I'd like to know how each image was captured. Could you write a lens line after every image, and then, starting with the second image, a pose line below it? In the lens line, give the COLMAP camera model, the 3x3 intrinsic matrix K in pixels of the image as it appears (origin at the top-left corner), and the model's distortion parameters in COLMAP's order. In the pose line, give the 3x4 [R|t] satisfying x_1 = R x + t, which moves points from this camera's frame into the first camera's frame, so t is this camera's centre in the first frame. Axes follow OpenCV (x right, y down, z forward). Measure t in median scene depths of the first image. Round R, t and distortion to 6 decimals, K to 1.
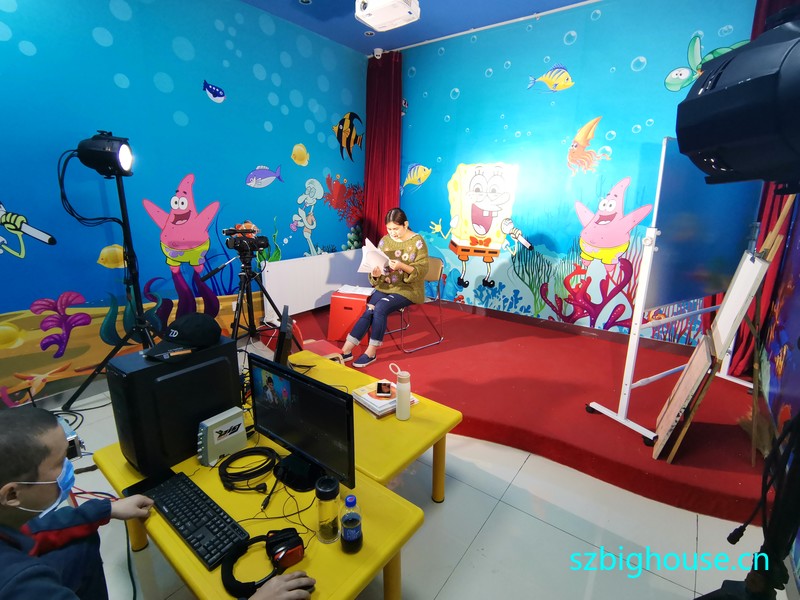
lens RADIAL K [[388.8, 0, 401.4], [0, 388.8, 296.8], [0, 0, 1]] dist [0.021530, -0.024768]
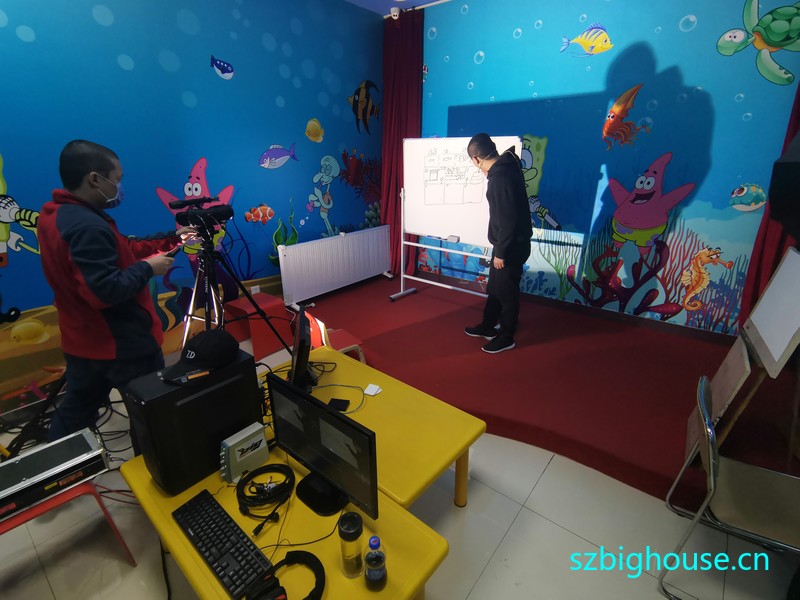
lens RADIAL K [[388.8, 0, 401.3], [0, 388.8, 296.8], [0, 0, 1]] dist [0.021530, -0.024768]
pose [[0.998916, -0.001580, -0.046527, -0.004991], [0.005931, 0.995601, 0.093512, -0.055049], [0.046174, -0.093686, 0.994530, 0.029021]]
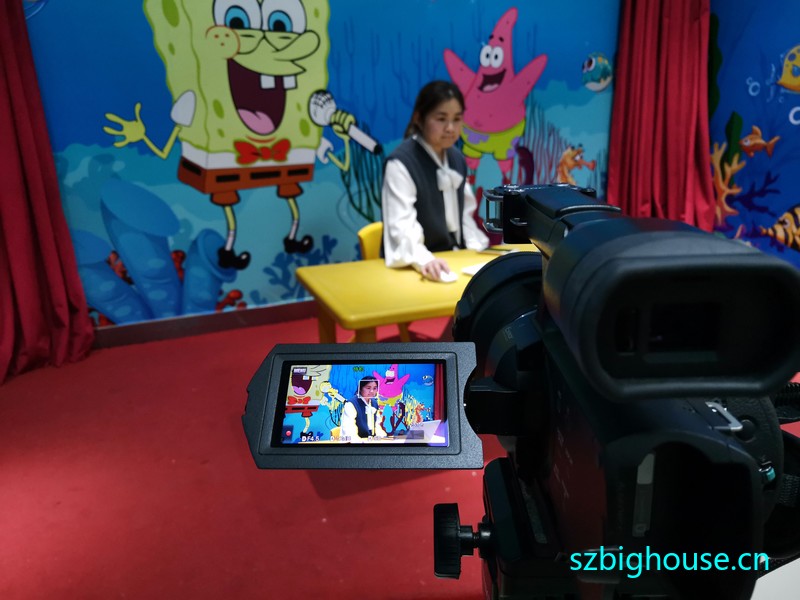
lens RADIAL K [[625.5, 0, 396.0], [0, 625.5, 301.5], [0, 0, 1]] dist [-0.035942, 0.035048]
pose [[0.519644, -0.270443, 0.810451, -0.377134], [0.251146, 0.955024, 0.157656, -0.068937], [-0.816637, 0.121617, 0.564193, 0.631021]]
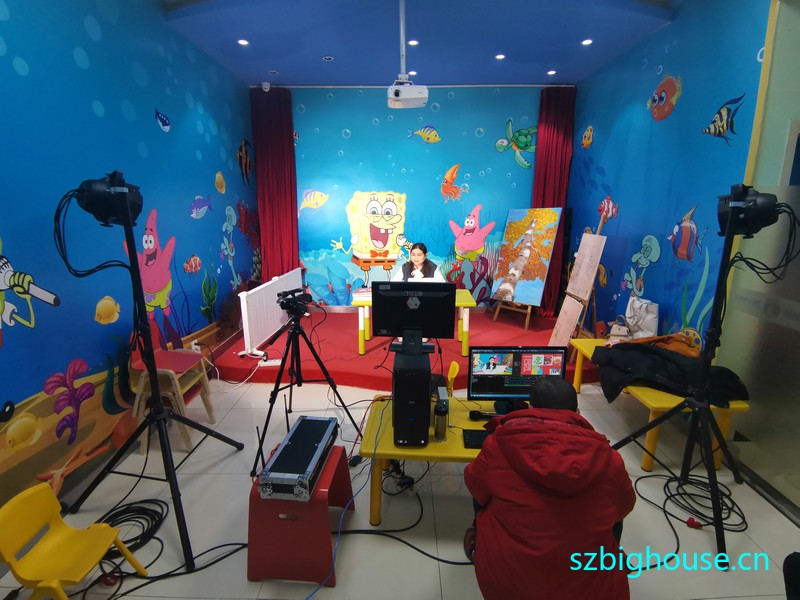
lens RADIAL K [[388.8, 0, 400.9], [0, 388.8, 296.1], [0, 0, 1]] dist [0.021530, -0.024768]
pose [[0.808300, -0.150444, 0.569226, -0.562915], [0.159774, 0.986572, 0.033868, -0.048587], [-0.566678, 0.063572, 0.821483, -0.054460]]
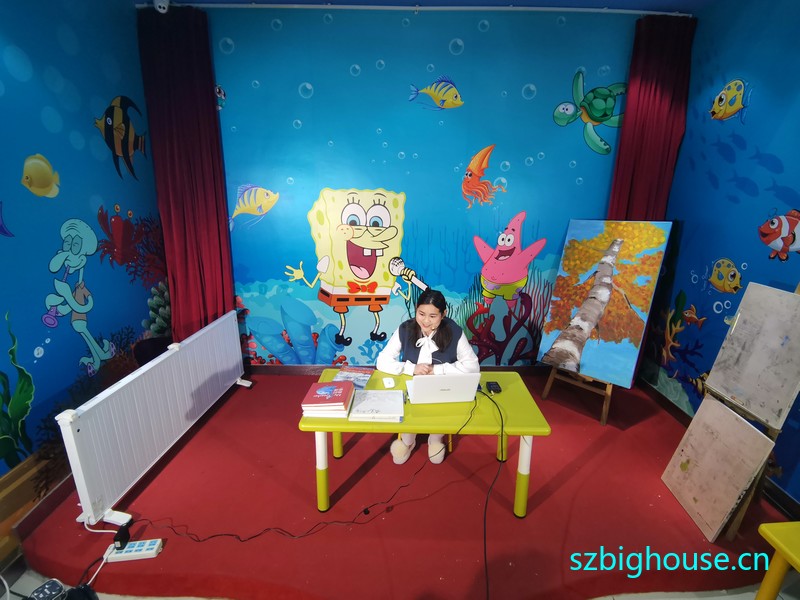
lens RADIAL K [[388.8, 0, 400.0], [0, 388.8, 297.8], [0, 0, 1]] dist [0.021530, -0.024768]
pose [[0.798417, -0.169786, 0.577671, -0.234494], [0.153848, 0.985098, 0.076896, -0.204872], [-0.582118, 0.027479, 0.812640, 0.384961]]
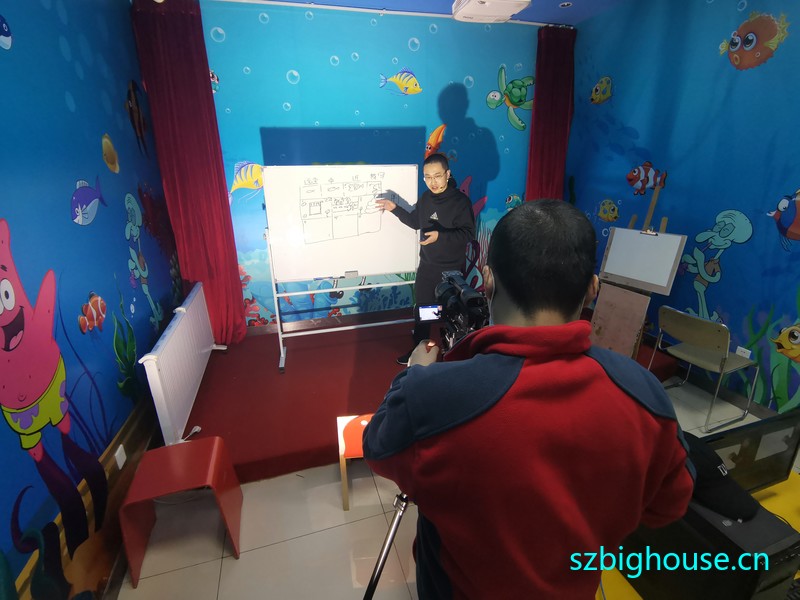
lens RADIAL K [[388.8, 0, 400.6], [0, 388.8, 297.2], [0, 0, 1]] dist [0.021530, -0.024768]
pose [[0.594331, -0.280567, 0.753693, -0.557837], [0.236891, 0.956667, 0.169323, -0.187284], [-0.768540, 0.077909, 0.635040, 0.391686]]
